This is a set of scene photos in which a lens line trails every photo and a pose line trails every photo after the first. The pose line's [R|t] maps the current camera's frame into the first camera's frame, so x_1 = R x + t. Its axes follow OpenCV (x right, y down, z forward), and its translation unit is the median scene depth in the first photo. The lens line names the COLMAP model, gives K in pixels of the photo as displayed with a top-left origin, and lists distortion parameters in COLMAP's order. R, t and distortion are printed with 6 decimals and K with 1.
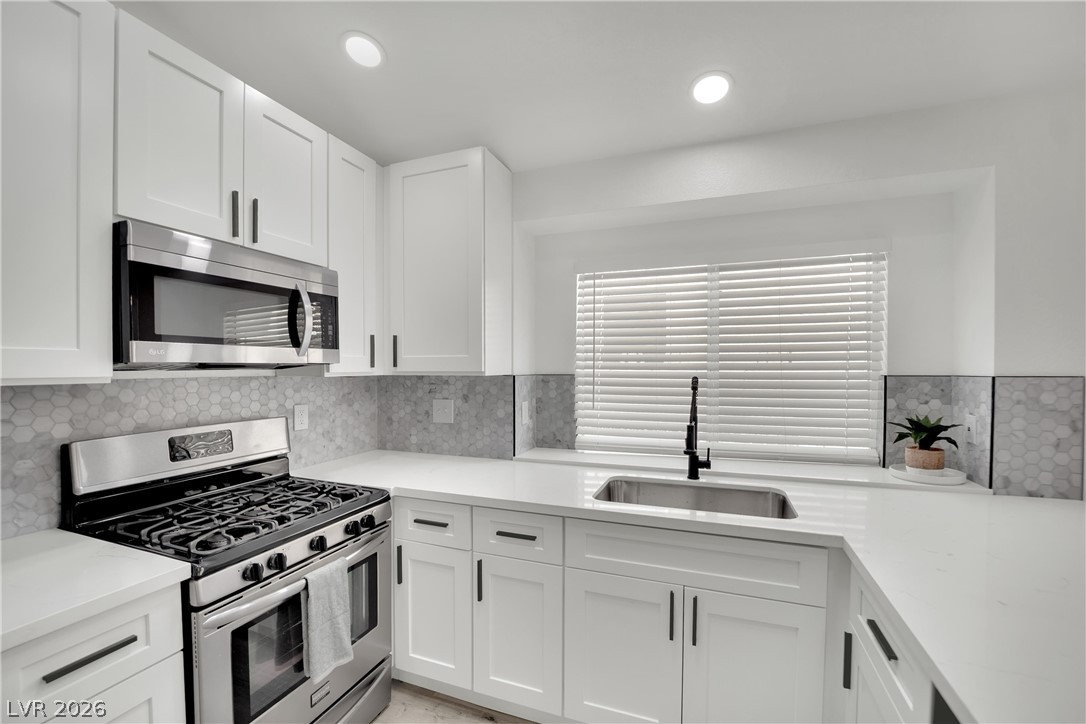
lens RADIAL K [[452.1, 0, 547.3], [0, 452.1, 378.5], [0, 0, 1]] dist [-0.020289, -0.001741]
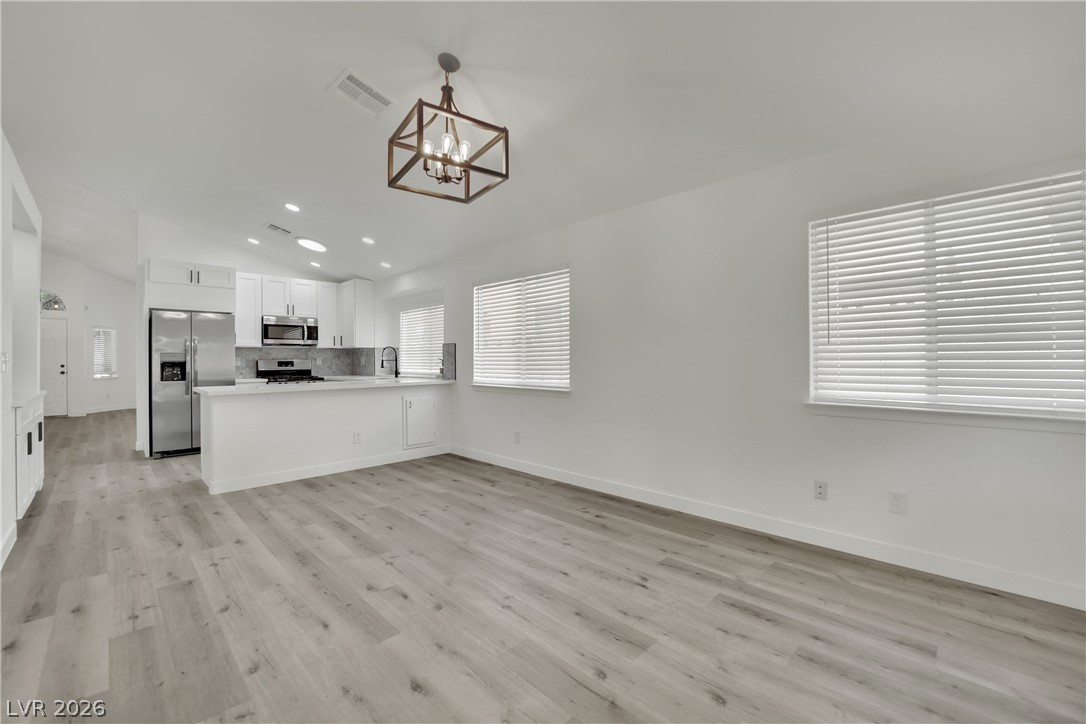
lens RADIAL K [[452.1, 0, 548.7], [0, 452.1, 367.0], [0, 0, 1]] dist [-0.020289, -0.001741]
pose [[0.911334, 0.002631, -0.411660, 2.836325], [-0.004944, 0.999977, -0.004554, 0.164685], [0.411639, 0.006185, 0.911326, -1.604151]]
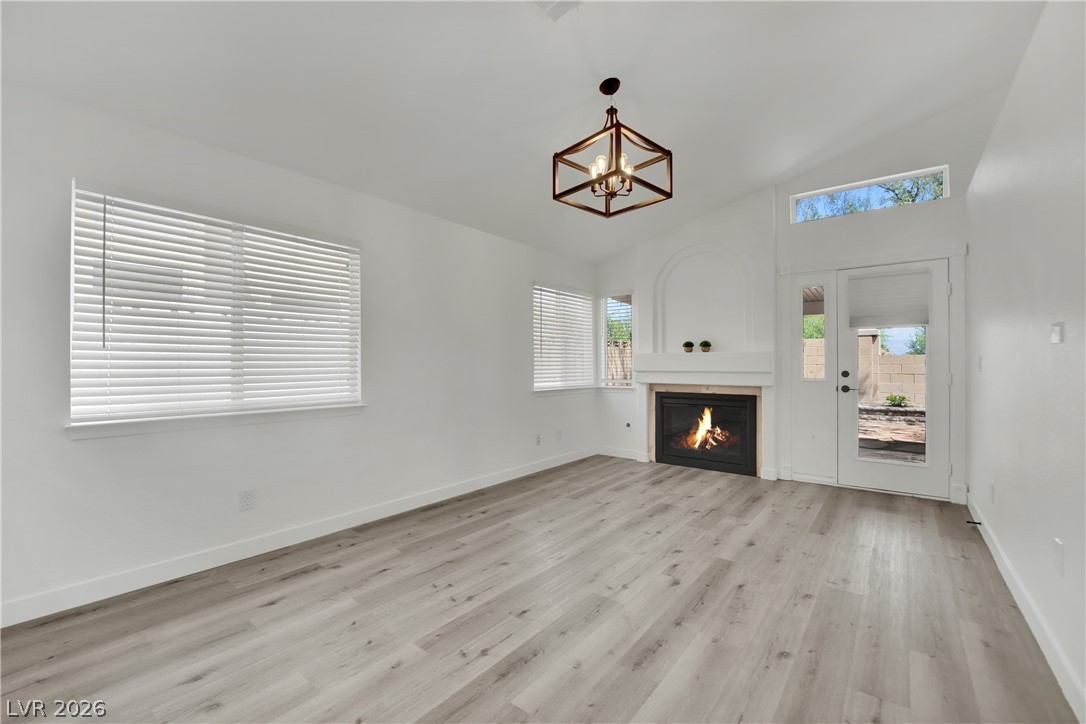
lens RADIAL K [[452.1, 0, 545.0], [0, 452.1, 362.1], [0, 0, 1]] dist [-0.020289, -0.001741]
pose [[0.301731, 0.005720, 0.953376, 0.535399], [0.024540, 0.999604, -0.013764, 0.147797], [-0.953077, 0.027548, 0.301471, -0.721871]]
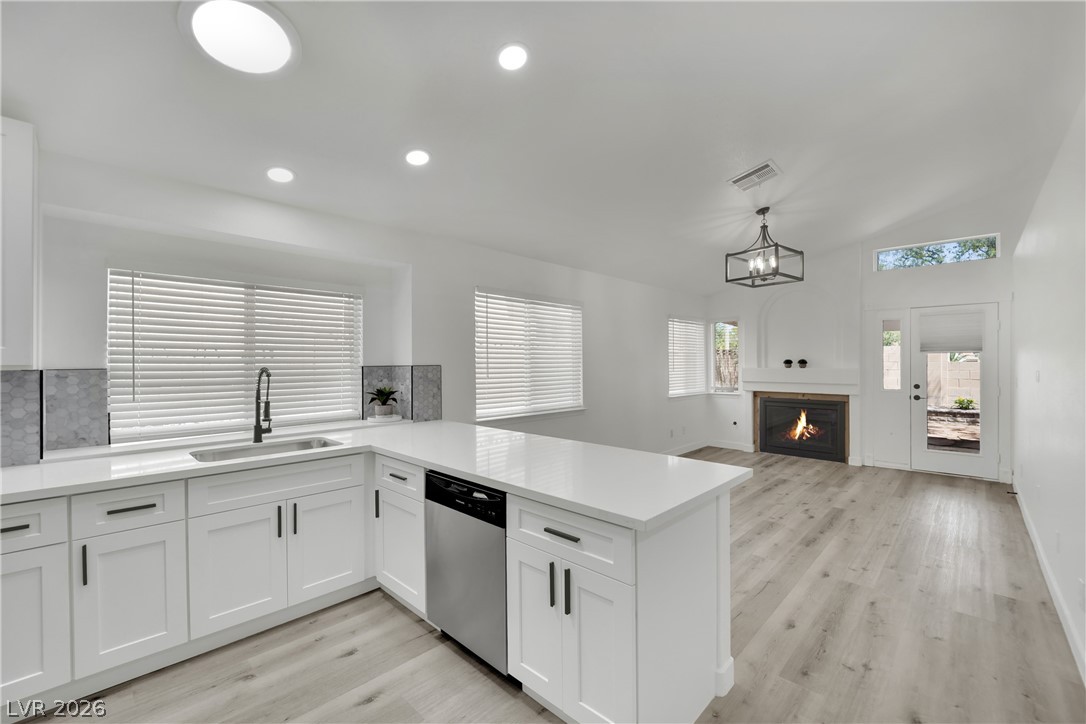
lens RADIAL K [[452.1, 0, 544.4], [0, 452.1, 362.3], [0, 0, 1]] dist [-0.020289, -0.001741]
pose [[0.395109, -0.000488, 0.918634, -0.612268], [0.025528, 0.999620, -0.010448, 0.015726], [-0.918279, 0.027579, 0.394972, -0.362833]]
